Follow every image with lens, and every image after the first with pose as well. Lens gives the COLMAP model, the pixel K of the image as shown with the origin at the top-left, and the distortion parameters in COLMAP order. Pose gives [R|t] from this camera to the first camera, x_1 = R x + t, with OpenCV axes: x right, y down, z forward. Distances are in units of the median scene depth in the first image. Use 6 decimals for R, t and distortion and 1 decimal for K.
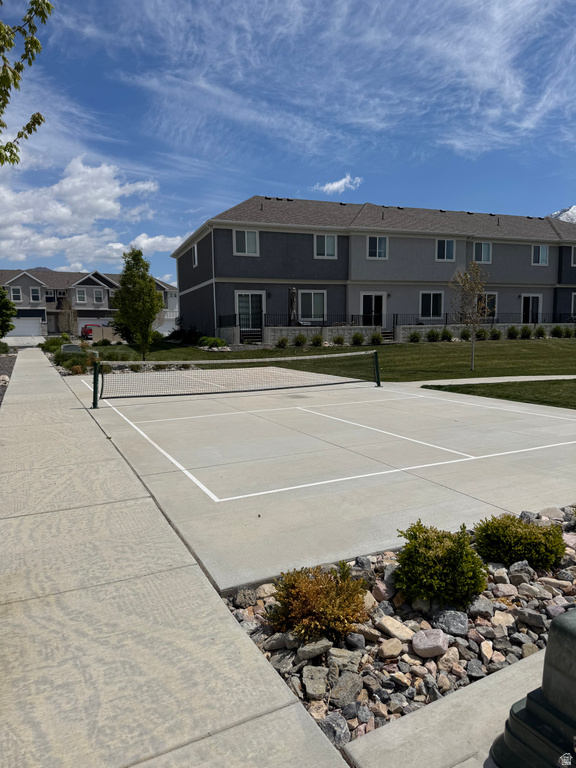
lens RADIAL K [[529.7, 0, 299.1], [0, 529.7, 395.4], [0, 0, 1]] dist [0.008713, -0.004435]
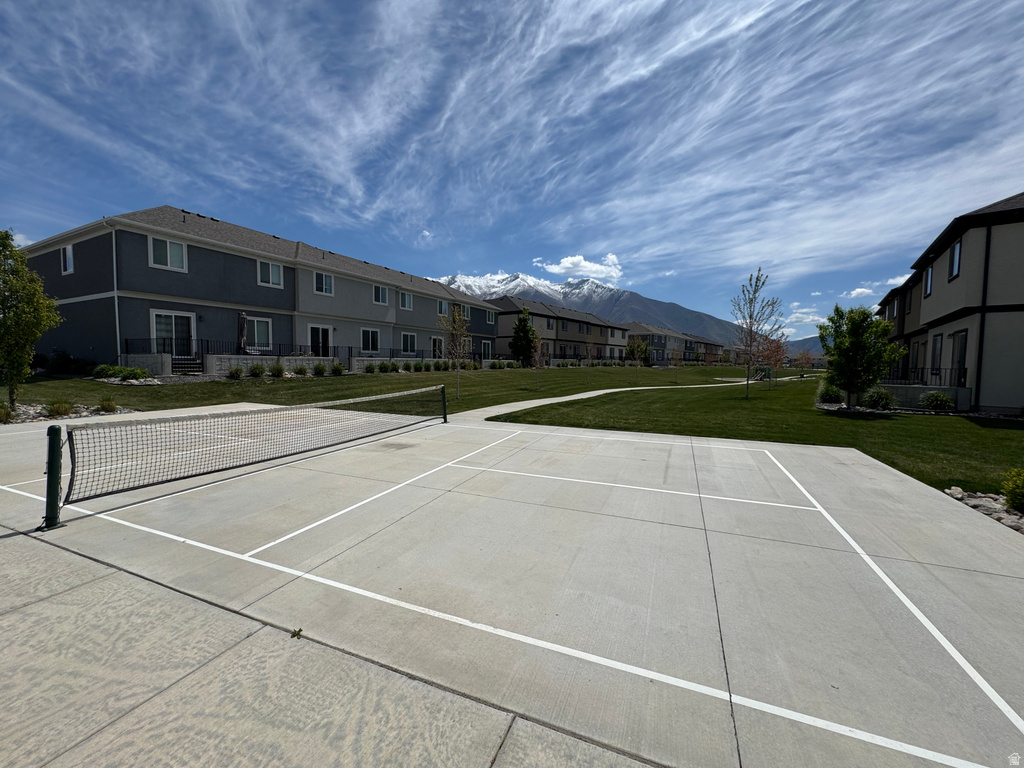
lens RADIAL K [[406.3, 0, 509.4], [0, 406.3, 382.2], [0, 0, 1]] dist [-0.007536, -0.000716]
pose [[0.752902, -0.009081, 0.658070, -0.111784], [0.057291, 0.997013, -0.051789, -0.020579], [-0.655634, 0.076693, 0.751174, 0.171436]]
